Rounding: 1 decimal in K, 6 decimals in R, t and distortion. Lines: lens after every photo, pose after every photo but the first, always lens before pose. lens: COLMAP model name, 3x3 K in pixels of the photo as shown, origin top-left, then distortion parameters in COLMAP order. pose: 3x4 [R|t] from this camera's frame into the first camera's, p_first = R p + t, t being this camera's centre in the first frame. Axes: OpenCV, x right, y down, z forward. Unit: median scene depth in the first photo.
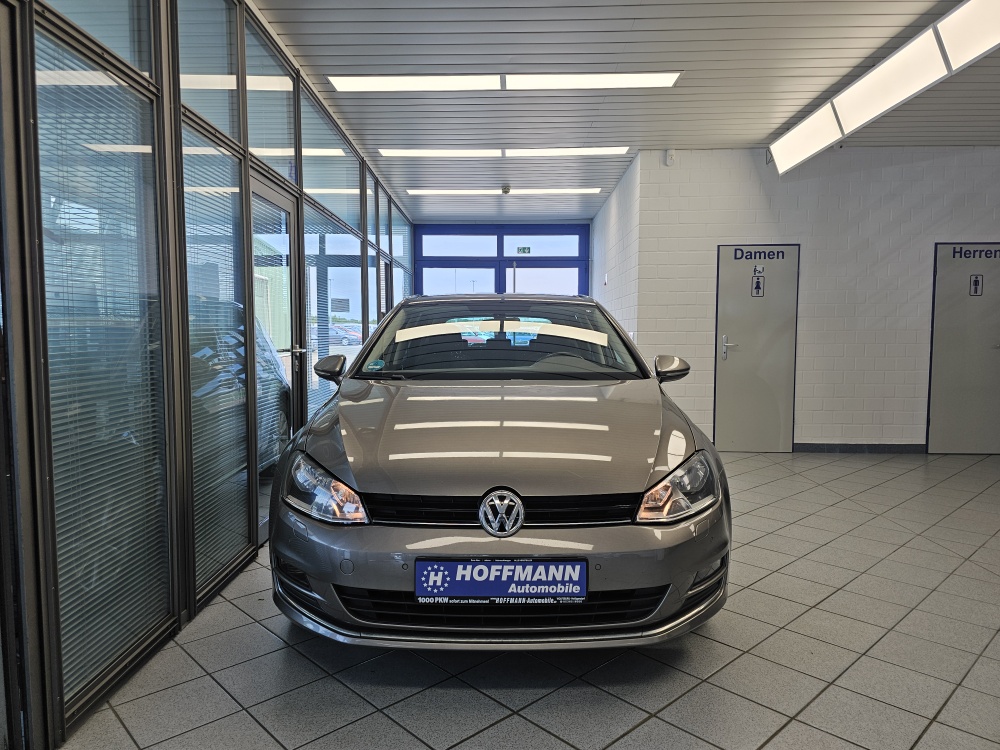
lens RADIAL K [[683.5, 0, 492.9], [0, 683.5, 381.3], [0, 0, 1]] dist [0.060709, -0.074806]
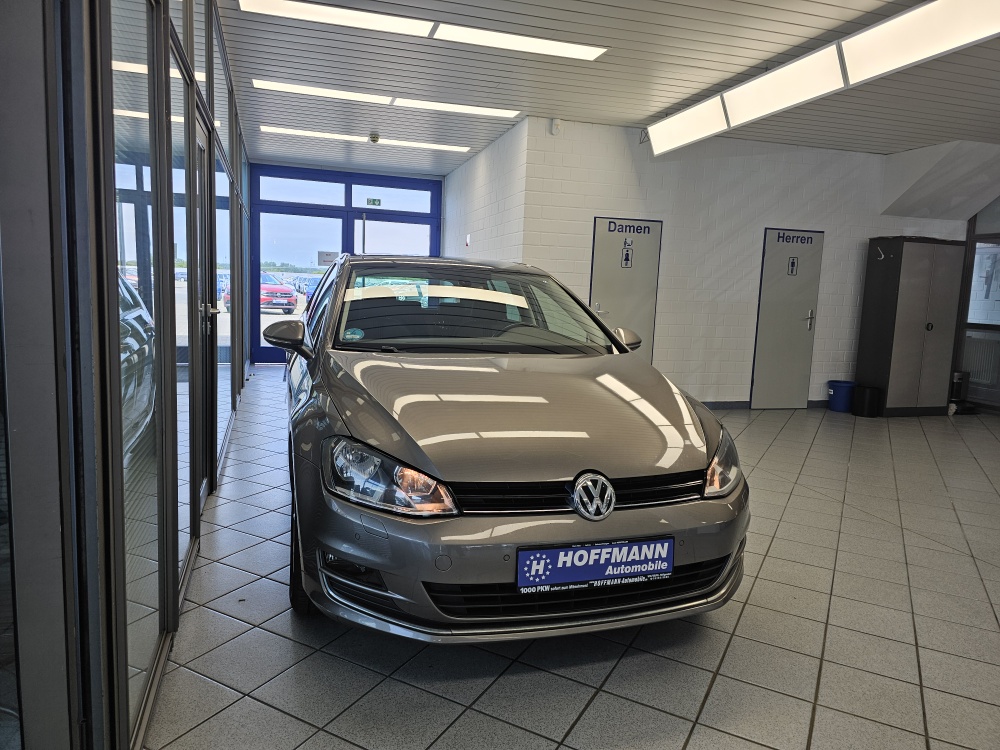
lens RADIAL K [[683.5, 0, 490.6], [0, 683.5, 370.5], [0, 0, 1]] dist [0.060709, -0.074806]
pose [[0.948941, -0.000109, 0.315453, -0.219226], [-0.017142, 0.998505, 0.051911, -0.019545], [-0.314987, -0.054668, 0.947520, 0.055774]]
